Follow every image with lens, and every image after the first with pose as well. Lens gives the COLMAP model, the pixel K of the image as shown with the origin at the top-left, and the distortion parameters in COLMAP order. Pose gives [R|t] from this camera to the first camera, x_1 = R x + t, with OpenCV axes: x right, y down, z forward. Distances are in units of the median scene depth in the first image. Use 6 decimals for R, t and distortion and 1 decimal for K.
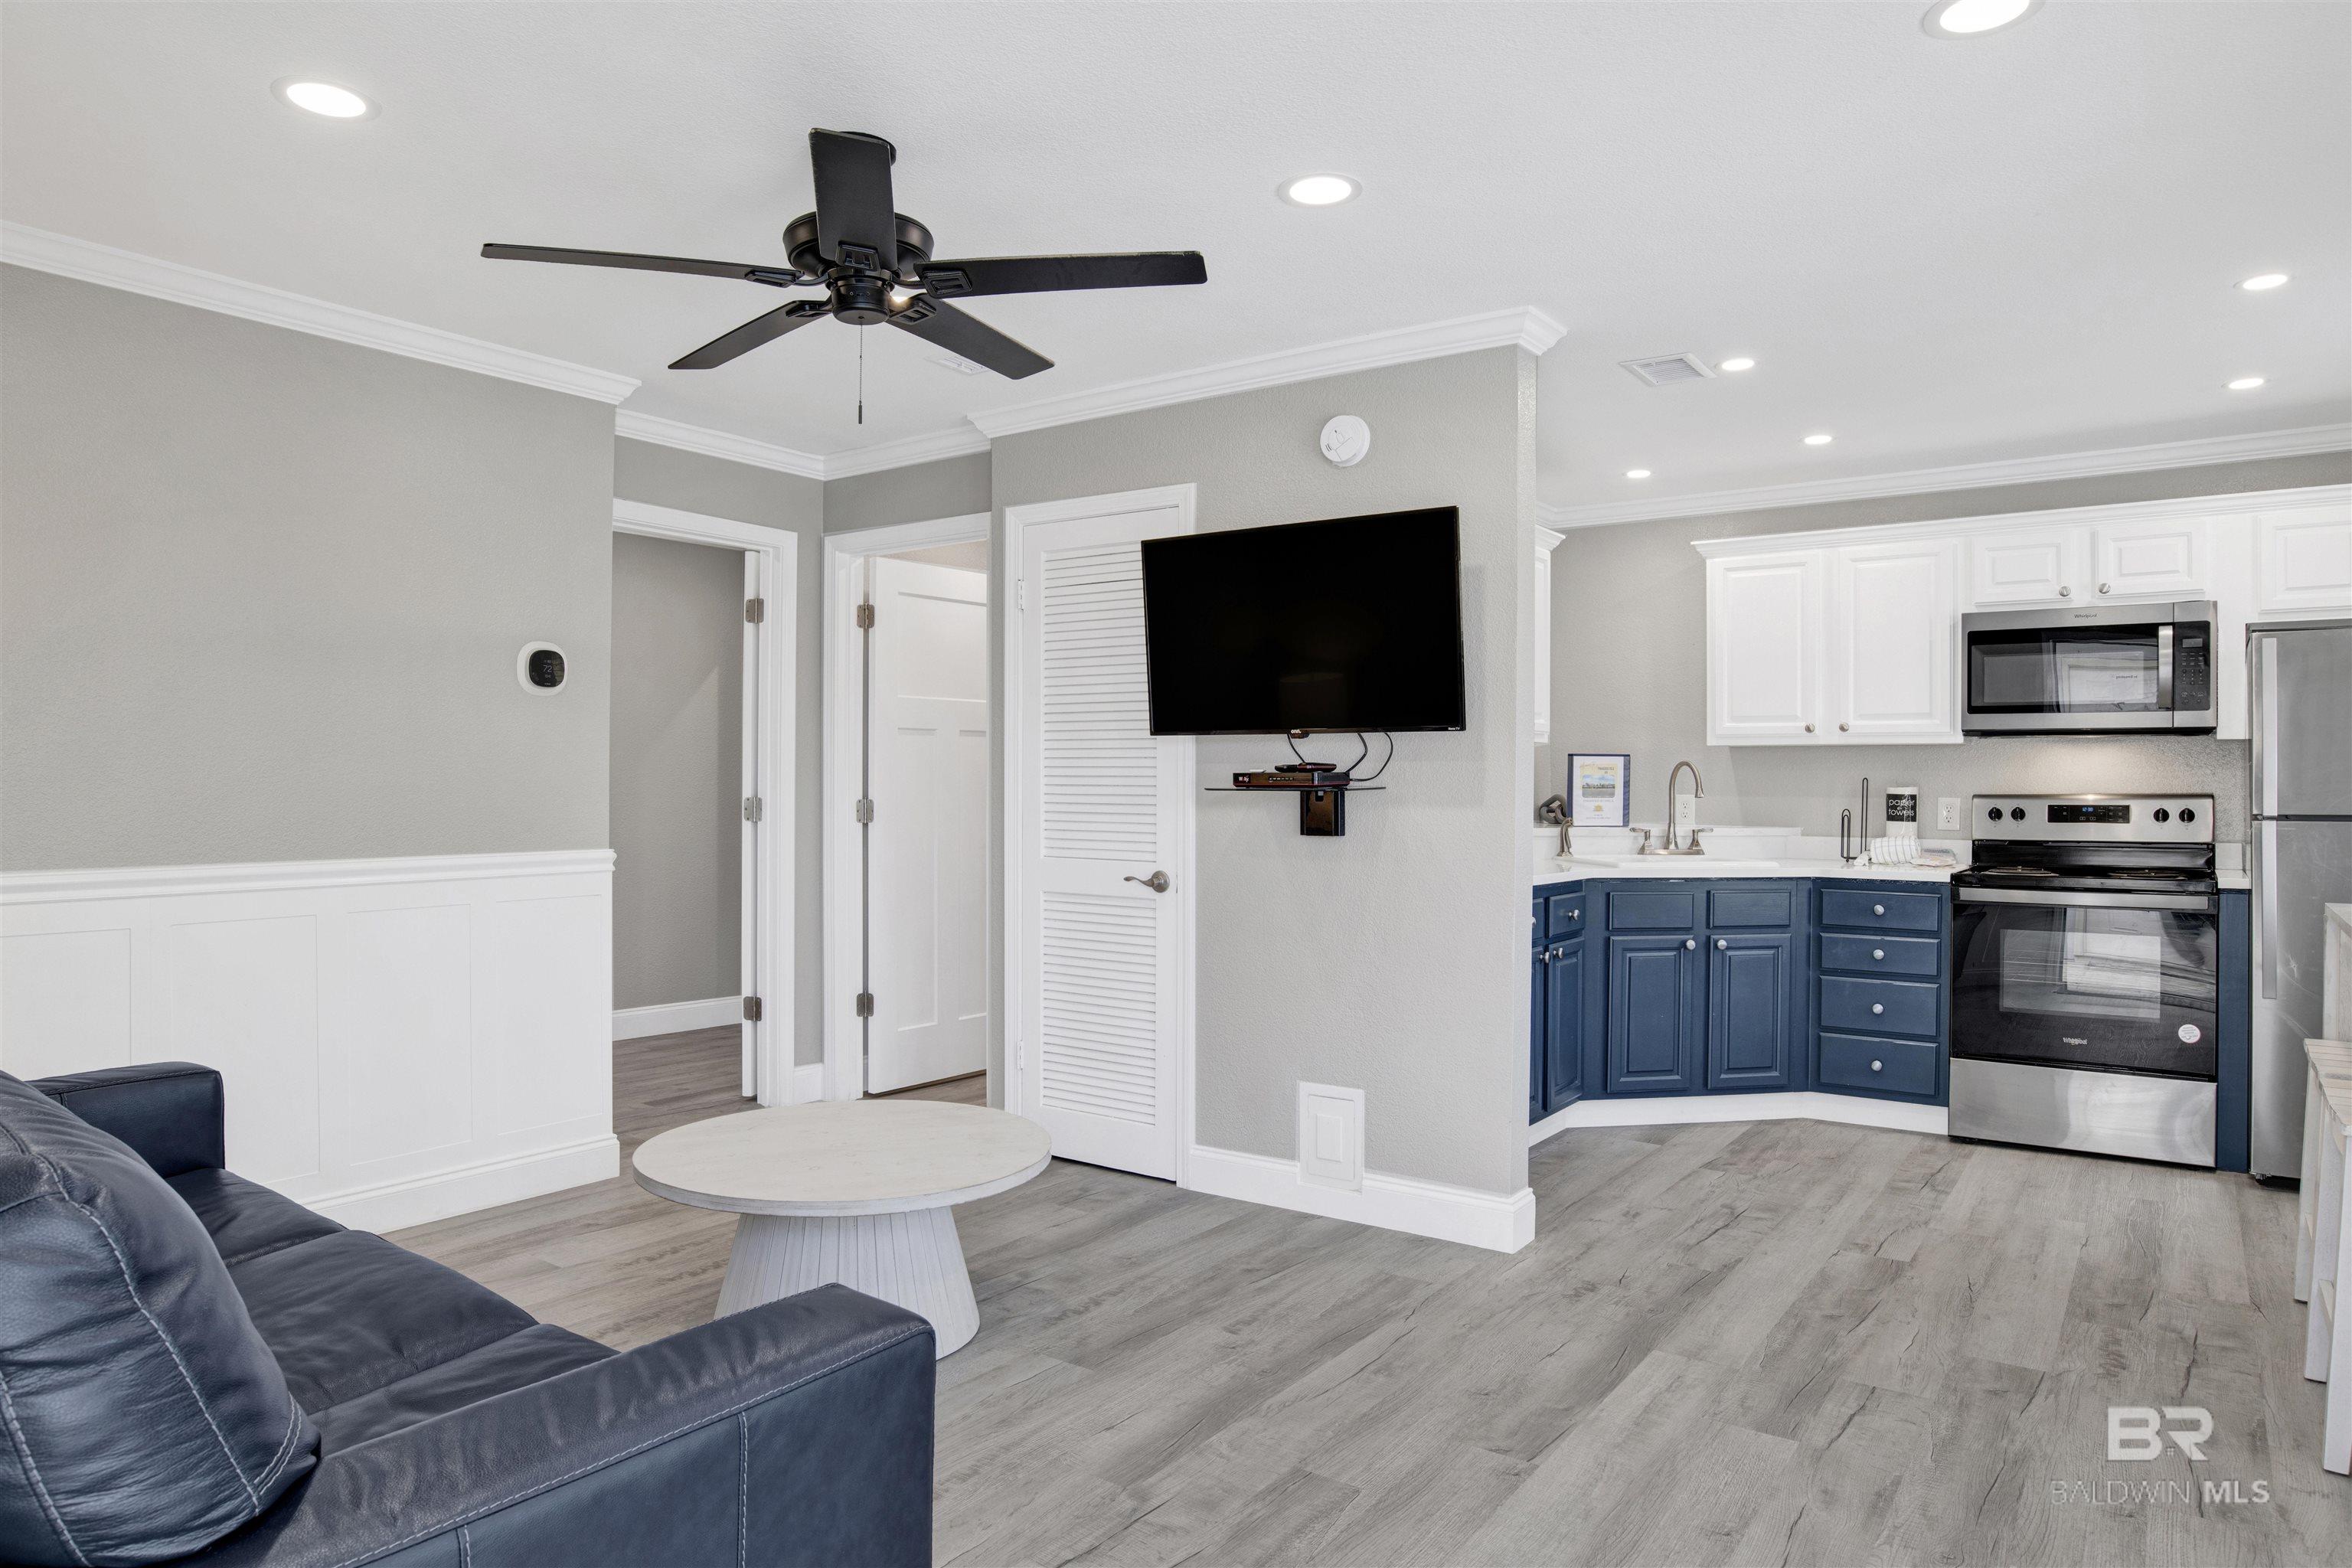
lens RADIAL K [[1450.2, 0, 1175.5], [0, 1450.2, 800.7], [0, 0, 1]] dist [-0.045487, 0.009149]
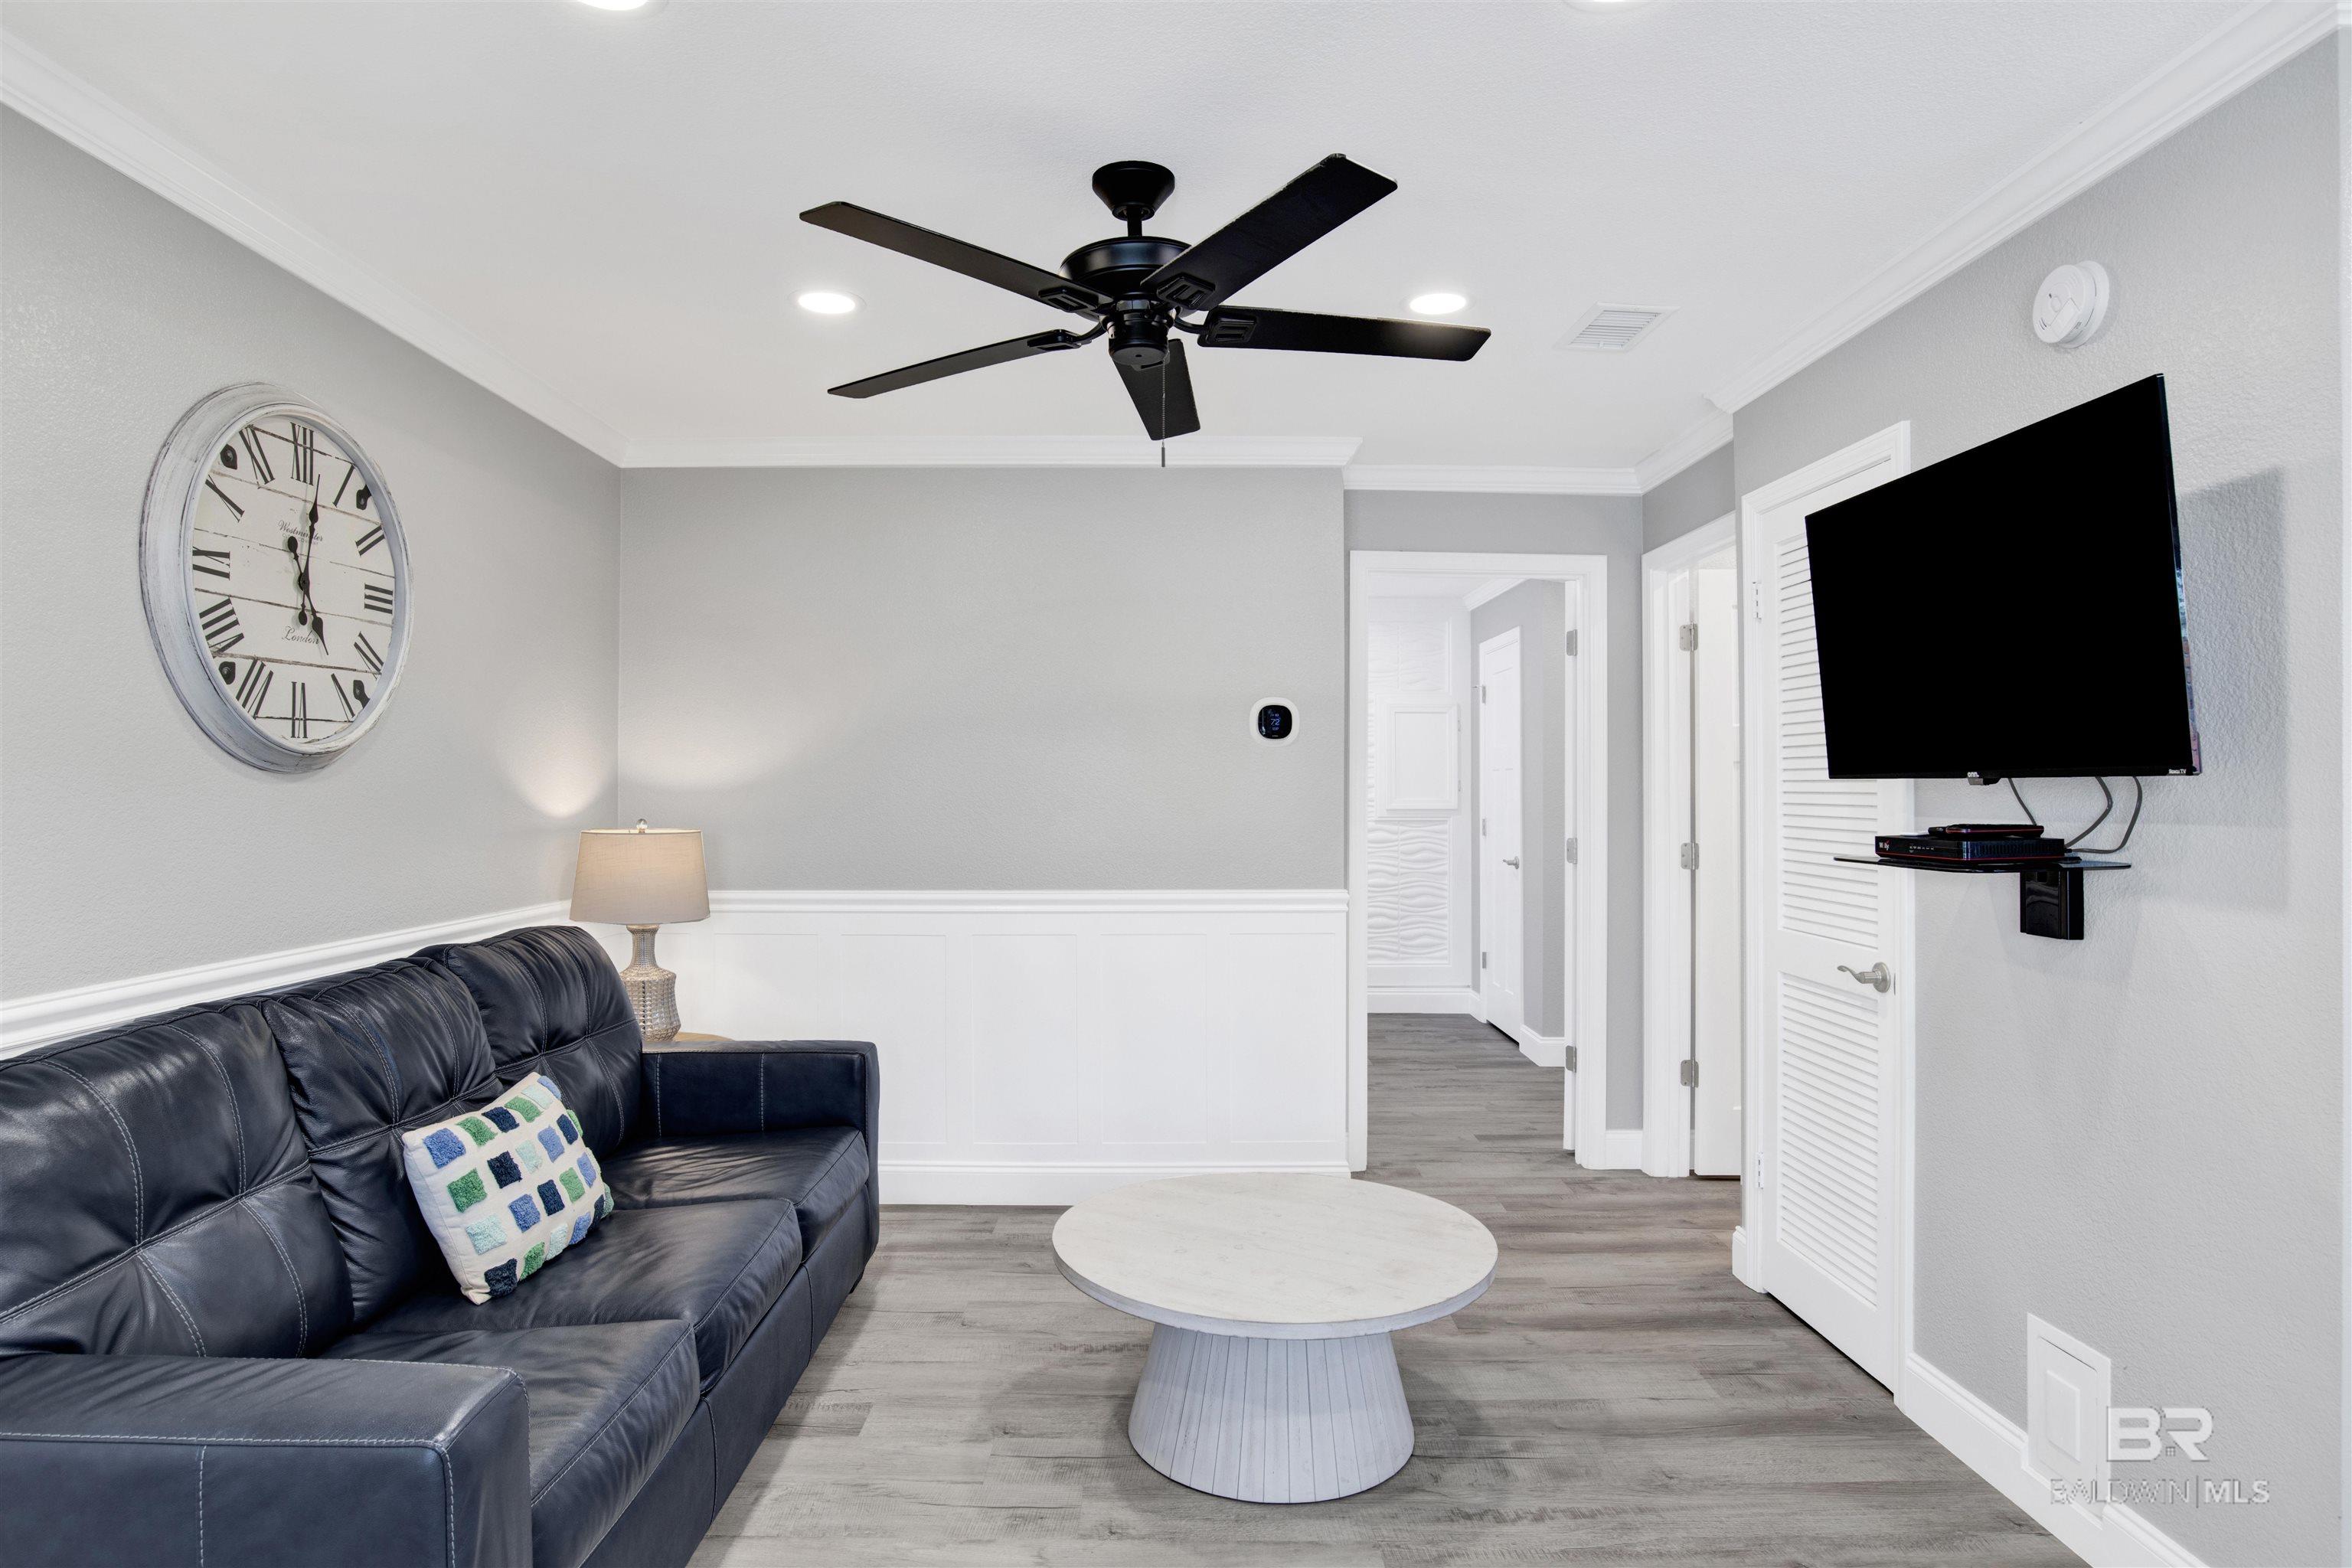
lens RADIAL K [[1329.9, 0, 1172.0], [0, 1329.9, 791.7], [0, 0, 1]] dist [-0.034411, 0.000924]
pose [[0.593179, 0.001653, -0.805069, 0.326369], [-0.011777, 0.999909, -0.006625, -0.030408], [0.804984, 0.013411, 0.593144, 0.338646]]
